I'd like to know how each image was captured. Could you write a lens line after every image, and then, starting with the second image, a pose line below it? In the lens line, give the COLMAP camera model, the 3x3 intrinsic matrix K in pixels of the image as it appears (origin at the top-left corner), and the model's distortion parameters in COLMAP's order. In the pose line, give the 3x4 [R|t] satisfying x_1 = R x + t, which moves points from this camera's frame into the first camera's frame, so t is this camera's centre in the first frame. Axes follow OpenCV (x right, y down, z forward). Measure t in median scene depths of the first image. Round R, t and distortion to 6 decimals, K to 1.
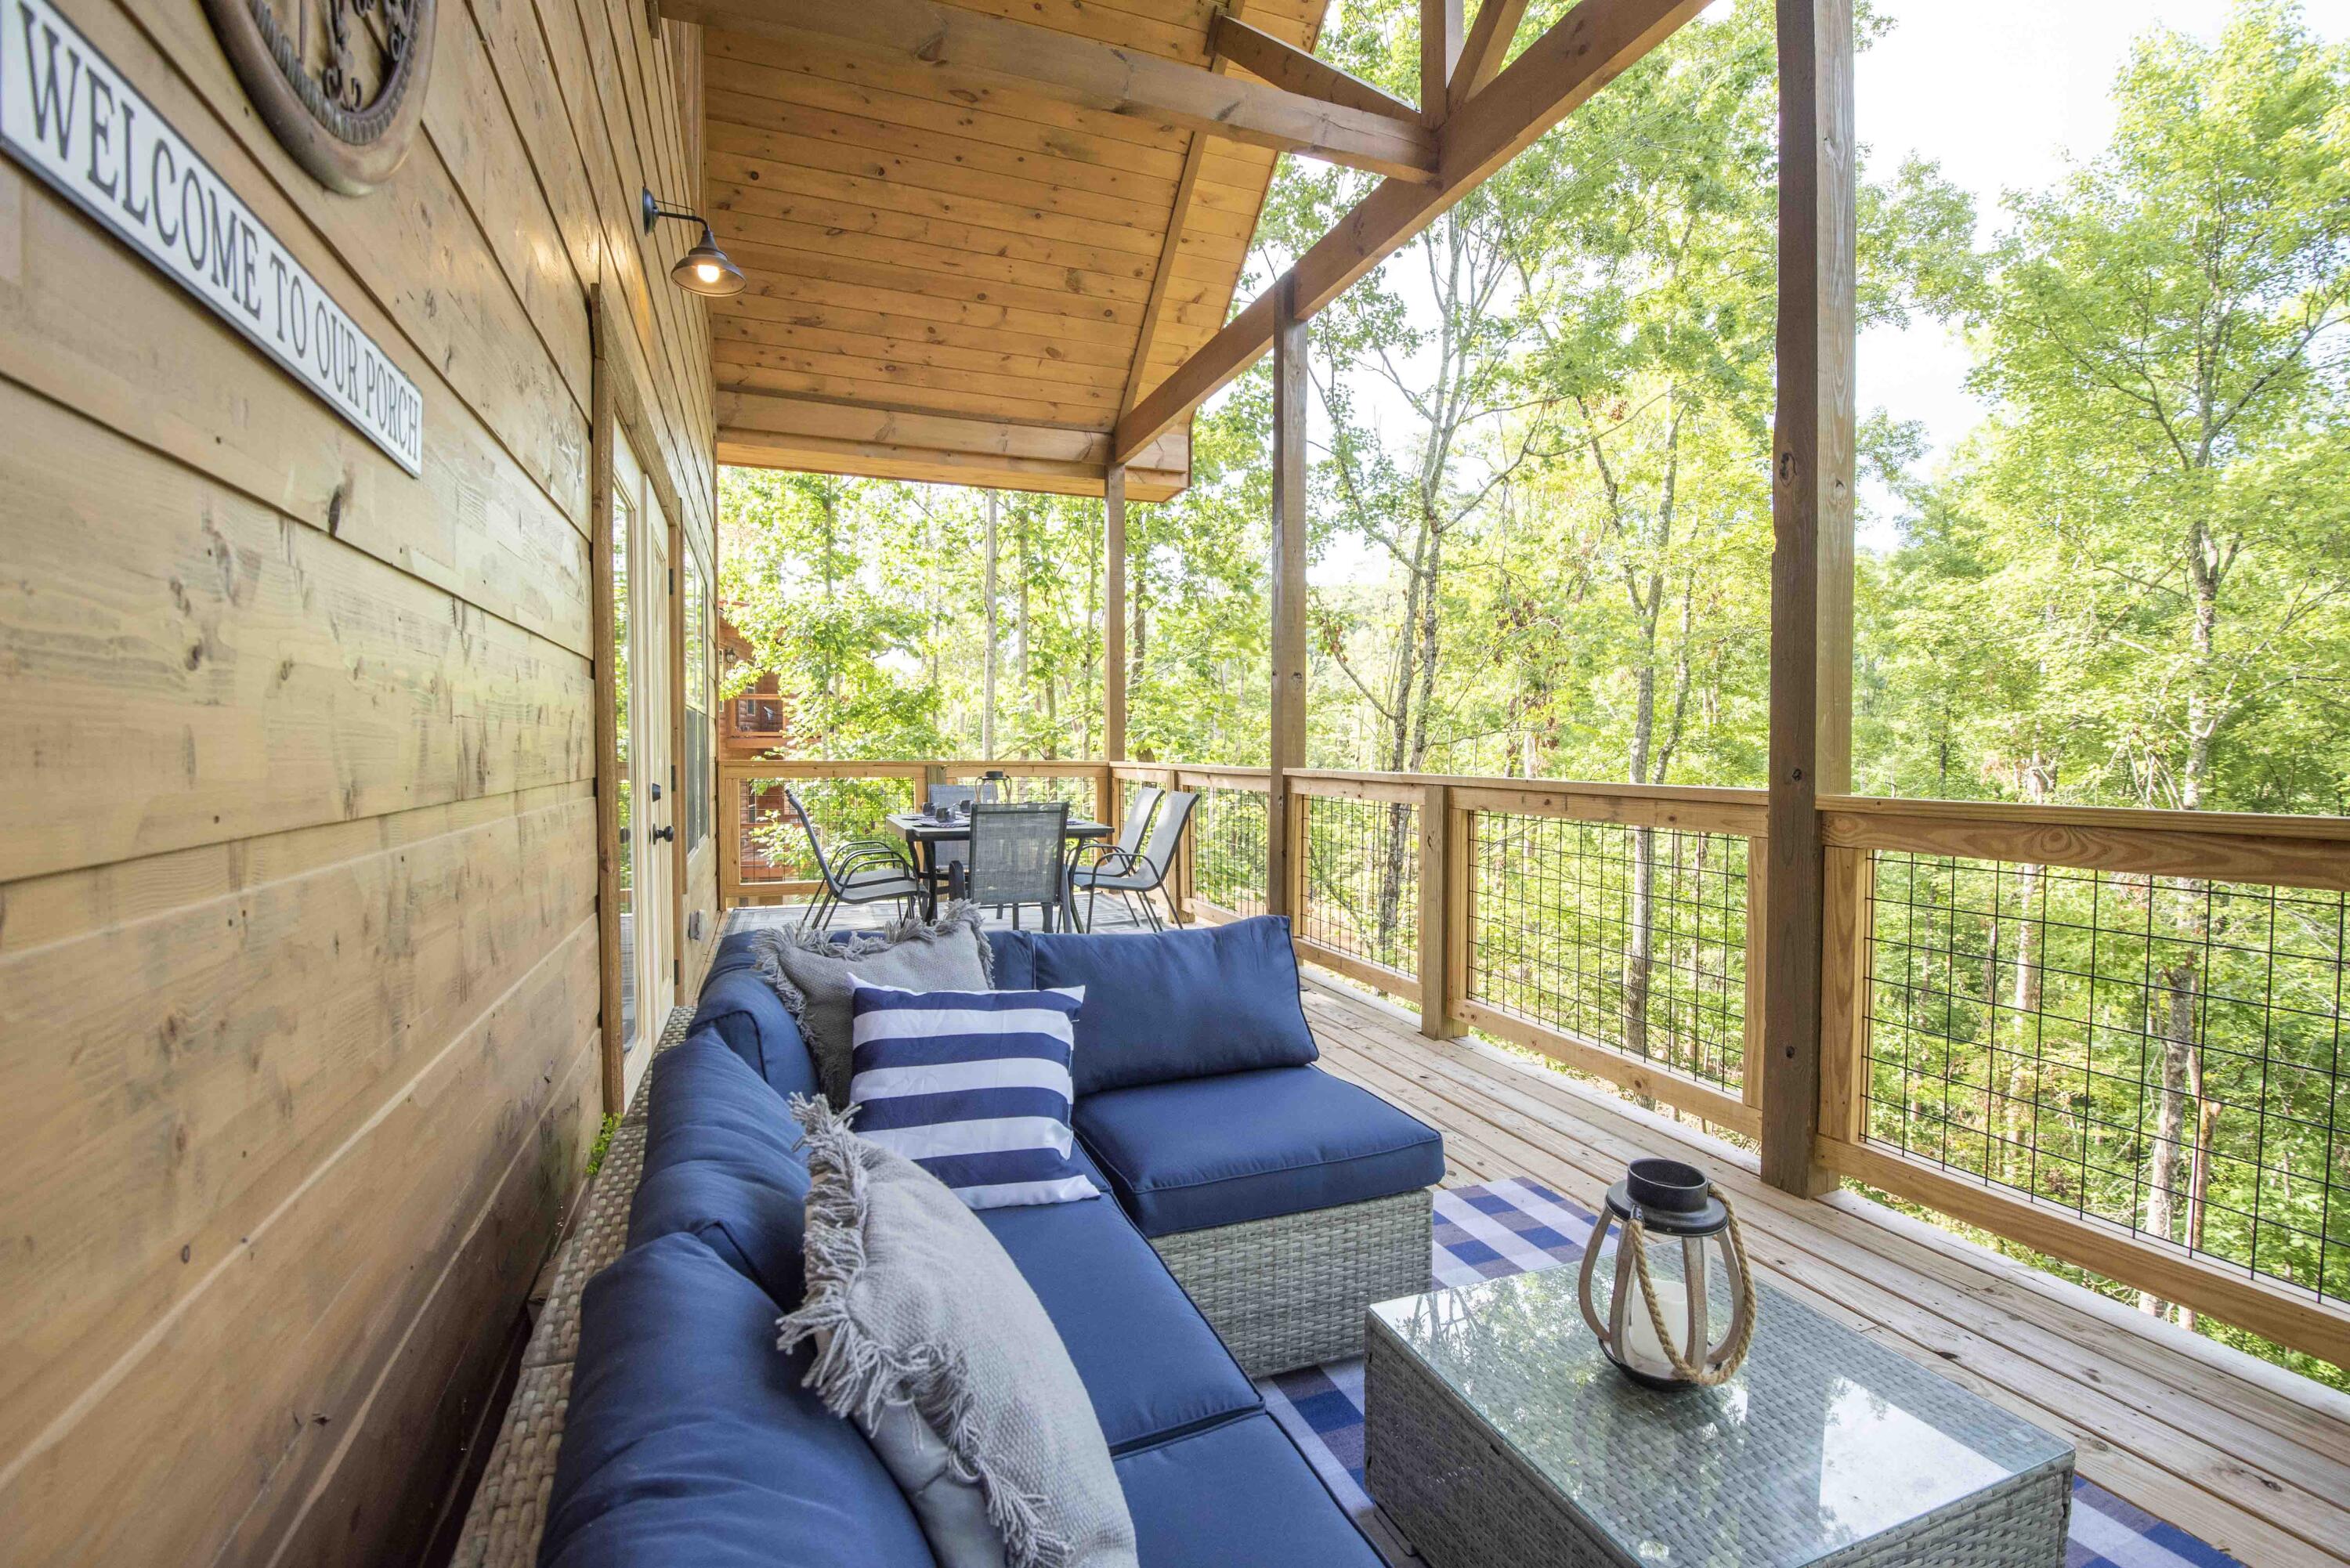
lens RADIAL K [[1069.3, 0, 1196.0], [0, 1069.3, 789.4], [0, 0, 1]] dist [-0.014794, -0.010873]
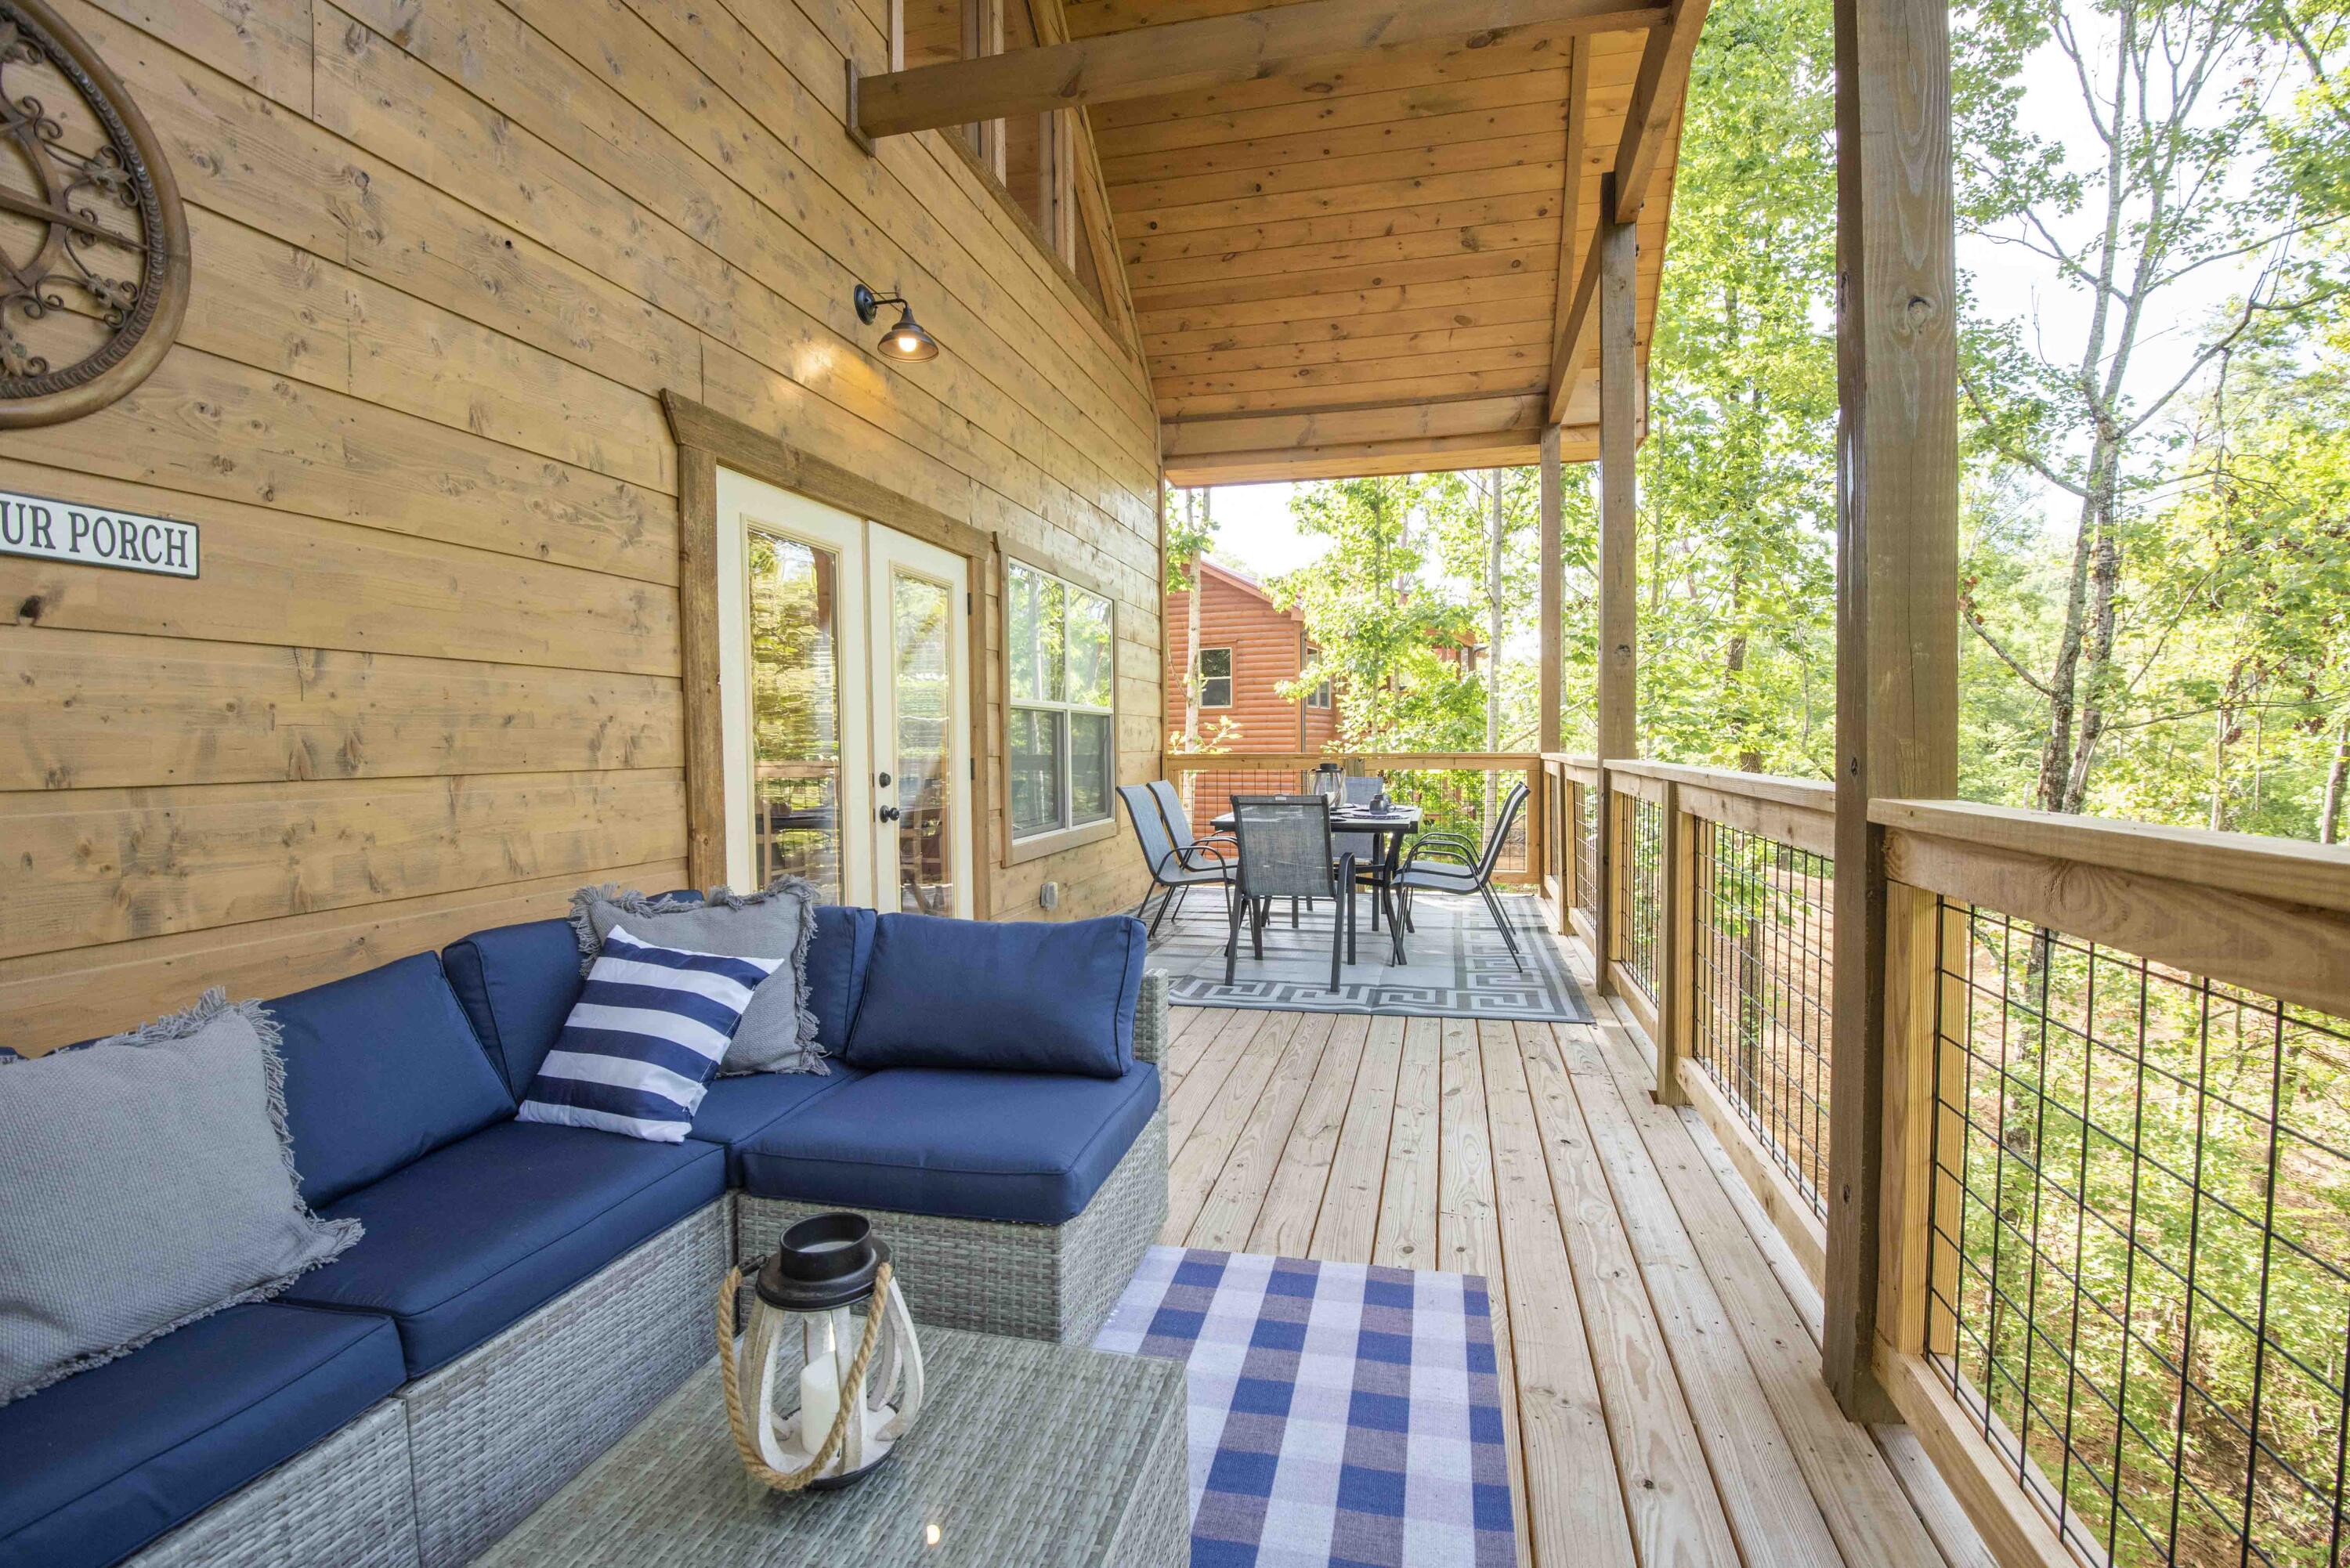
lens RADIAL K [[1069.3, 0, 1184.3], [0, 1069.3, 789.9], [0, 0, 1]] dist [-0.014794, -0.010873]
pose [[0.821719, 0.014530, -0.569708, 0.215675], [-0.010560, 0.999892, 0.010270, -0.000995], [0.569796, -0.002422, 0.821783, 0.086314]]
